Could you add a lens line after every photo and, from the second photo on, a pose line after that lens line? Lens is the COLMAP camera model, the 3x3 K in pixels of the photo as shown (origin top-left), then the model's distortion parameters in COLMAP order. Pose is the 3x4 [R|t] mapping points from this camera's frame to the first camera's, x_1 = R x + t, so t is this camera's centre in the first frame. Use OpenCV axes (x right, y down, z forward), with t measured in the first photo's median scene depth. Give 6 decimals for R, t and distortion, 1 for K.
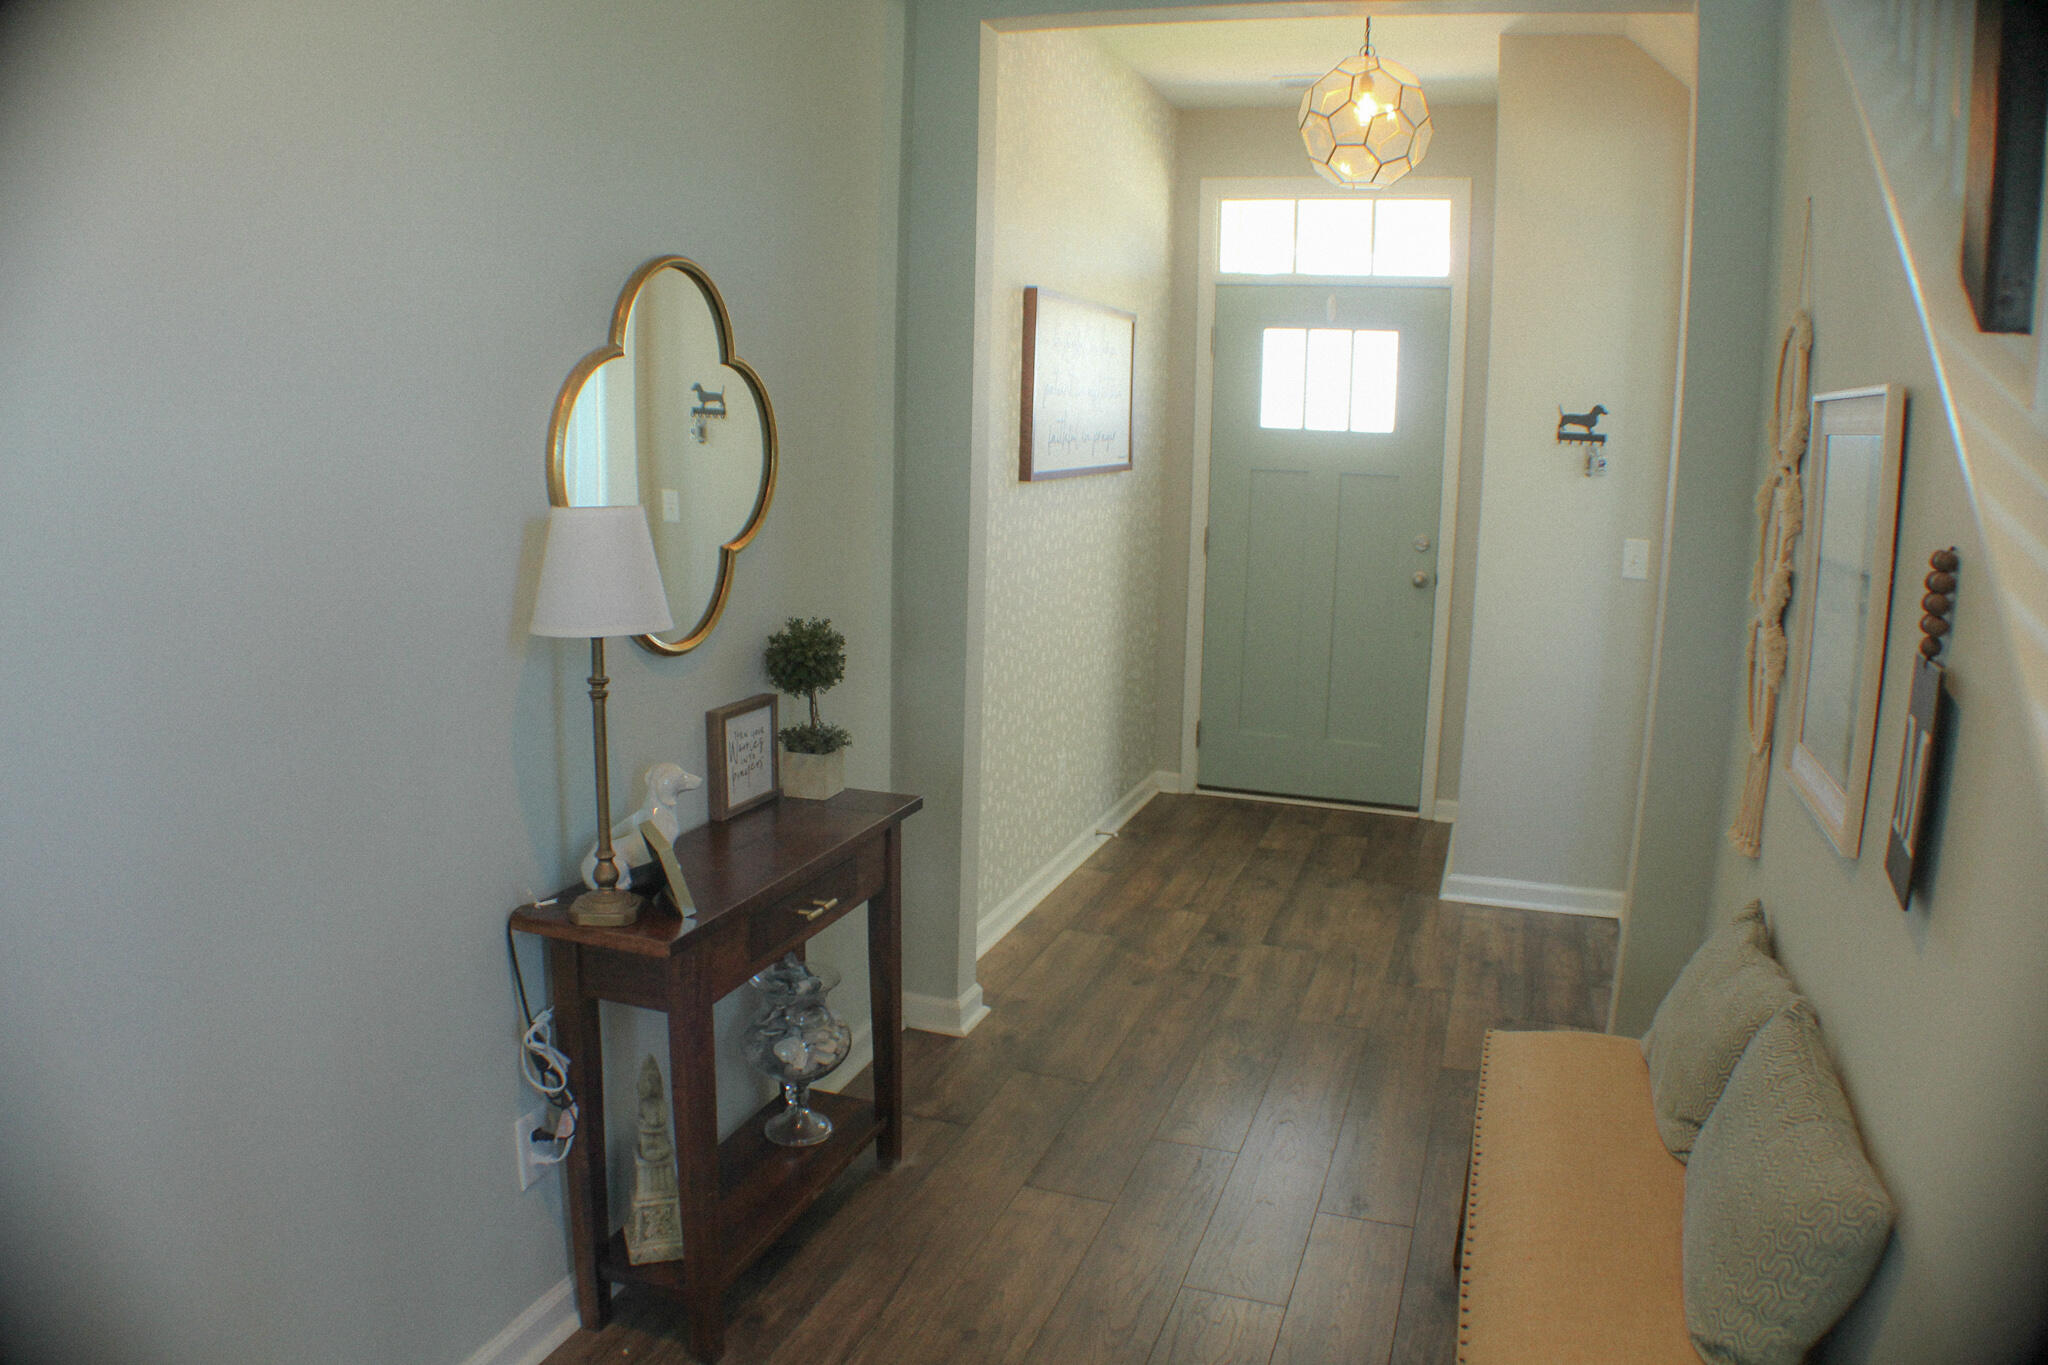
lens RADIAL K [[1452.7, 0, 1013.7], [0, 1452.7, 682.1], [0, 0, 1]] dist [-0.209086, 0.057454]
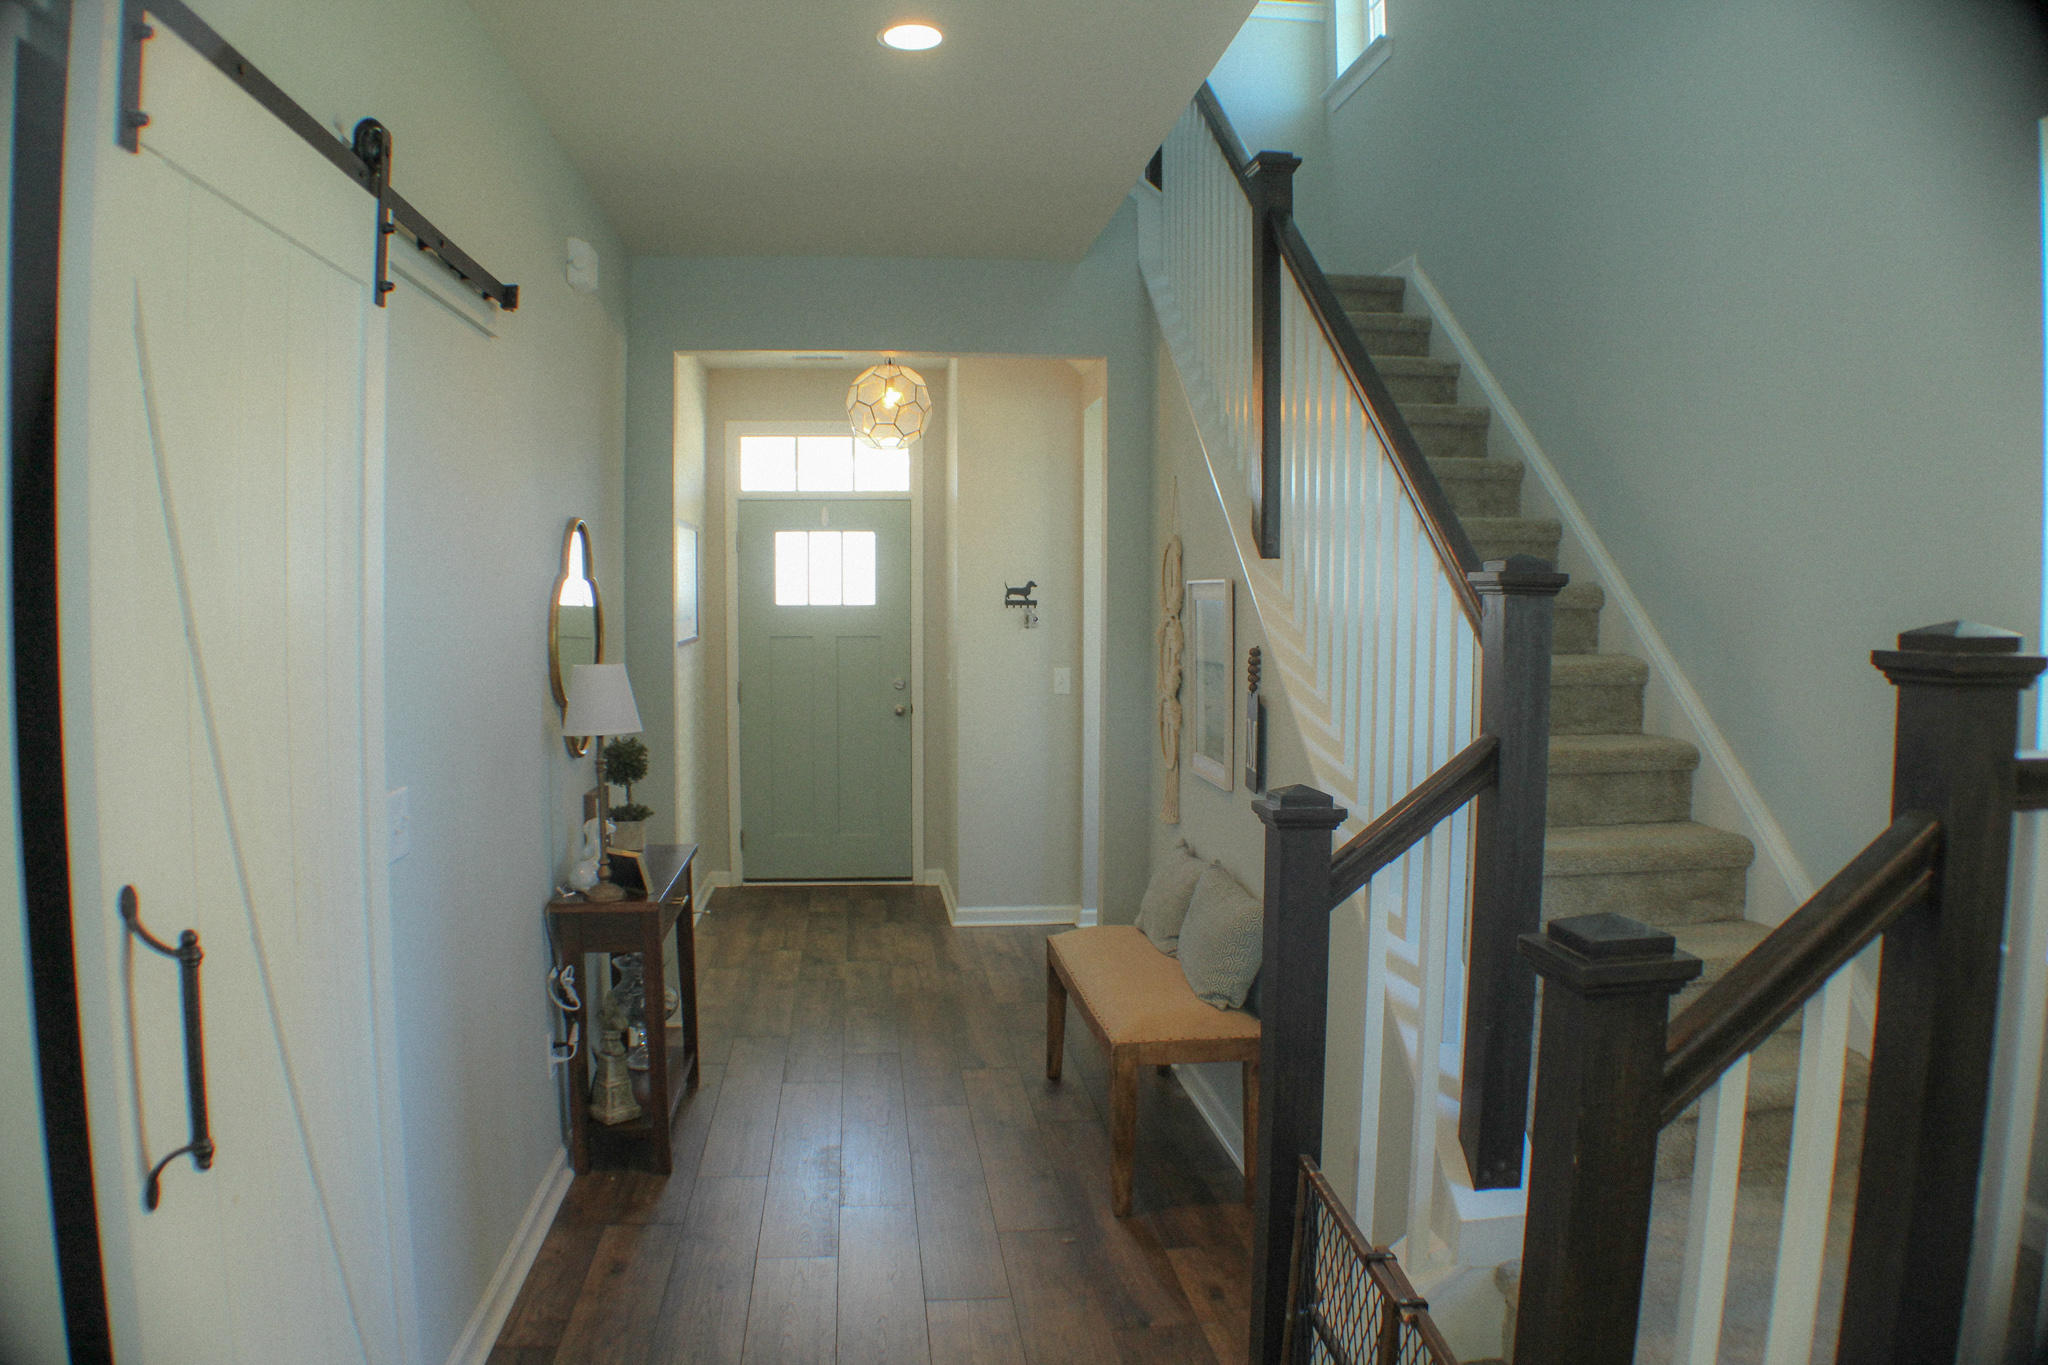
lens RADIAL K [[1452.7, 0, 1025.9], [0, 1452.7, 681.6], [0, 0, 1]] dist [-0.209086, 0.057454]
pose [[0.898413, -0.048400, 0.436476, -0.281204], [0.098458, 0.990805, -0.092792, 0.055846], [-0.427972, 0.126341, 0.894918, -0.400615]]
